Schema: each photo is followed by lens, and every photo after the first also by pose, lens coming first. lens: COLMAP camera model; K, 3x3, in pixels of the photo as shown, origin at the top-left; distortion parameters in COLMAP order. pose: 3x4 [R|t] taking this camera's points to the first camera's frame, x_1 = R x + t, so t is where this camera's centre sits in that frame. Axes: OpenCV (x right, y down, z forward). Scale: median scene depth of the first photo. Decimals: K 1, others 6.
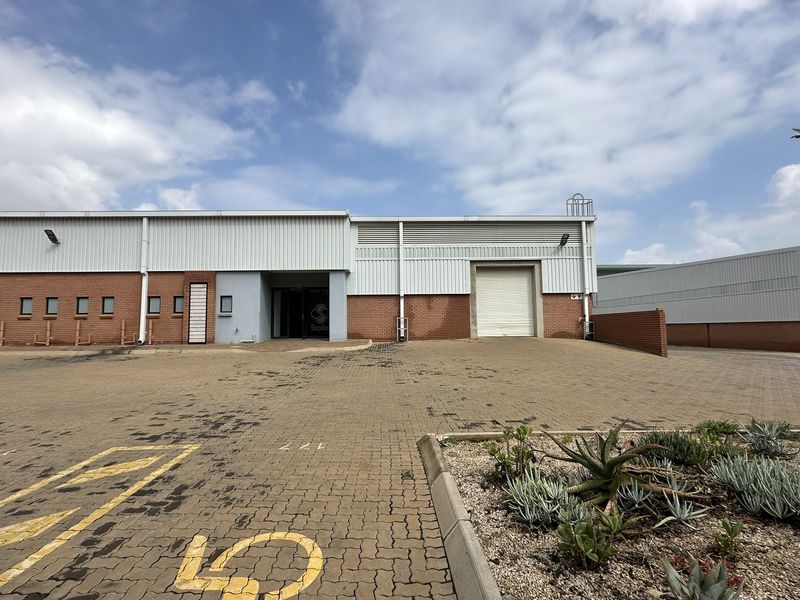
lens RADIAL K [[400.5, 0, 400.0], [0, 400.5, 300.0], [0, 0, 1]] dist [0.004654, 0.001038]
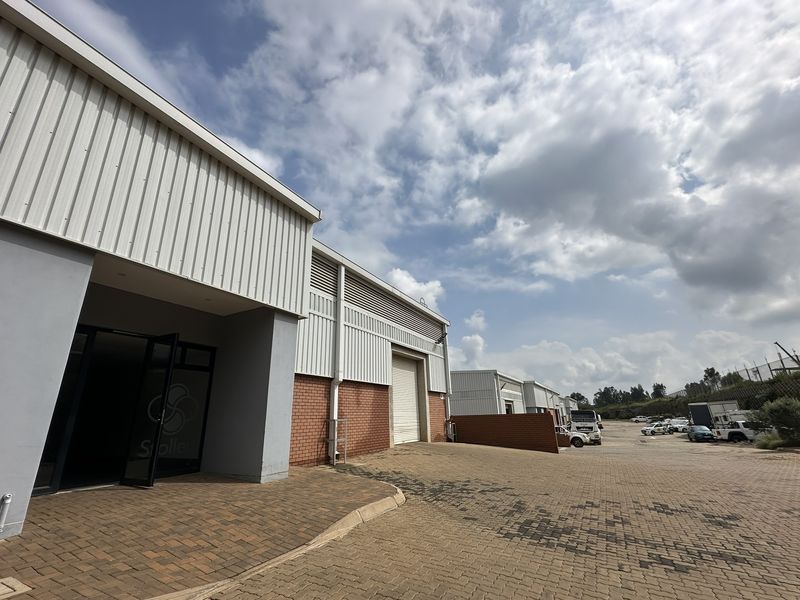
lens RADIAL K [[355.6, 0, 400.0], [0, 355.6, 300.0], [0, 0, 1]] dist [-0.001606, -0.000334]
pose [[0.491419, 0.273922, 0.826725, -0.419386], [-0.039617, 0.955299, -0.292974, 0.025805], [-0.870022, 0.111221, 0.480304, 0.647145]]
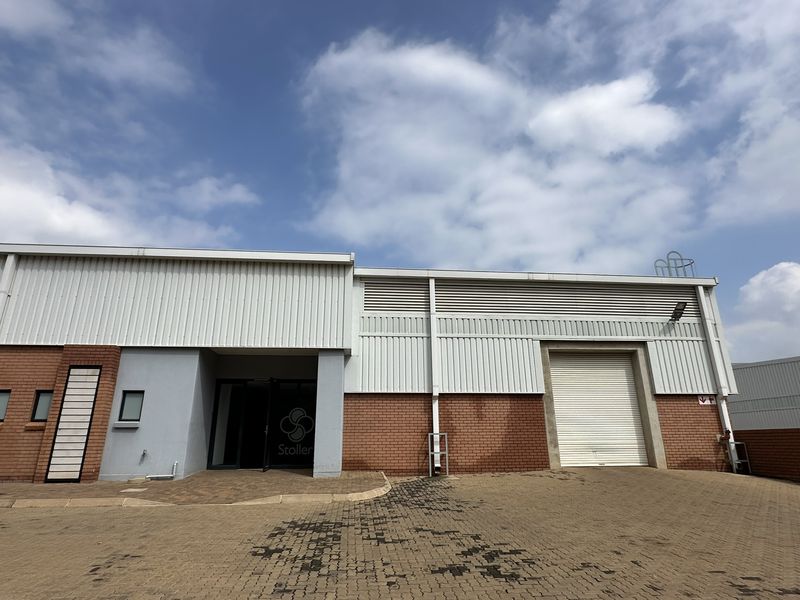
lens RADIAL K [[433.4, 0, 390.1], [0, 433.4, 304.8], [0, 0, 1]] dist [-0.008505, 0.000598]
pose [[0.998087, 0.025455, 0.056343, -0.103173], [-0.012297, 0.974837, -0.222578, 0.002291], [-0.060591, 0.221459, 0.973285, 0.336773]]
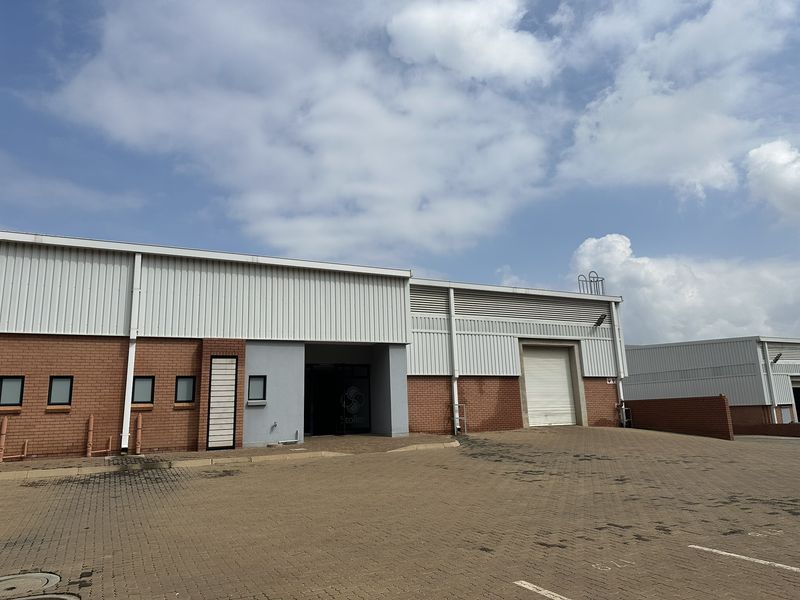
lens RADIAL K [[557.3, 0, 400.0], [0, 557.3, 300.0], [0, 0, 1]] dist [0.137642, -0.210471]
pose [[0.900874, 0.068687, 0.428613, -0.598972], [-0.008931, 0.990125, -0.139900, -0.005798], [-0.433989, 0.122205, 0.892591, 0.002785]]
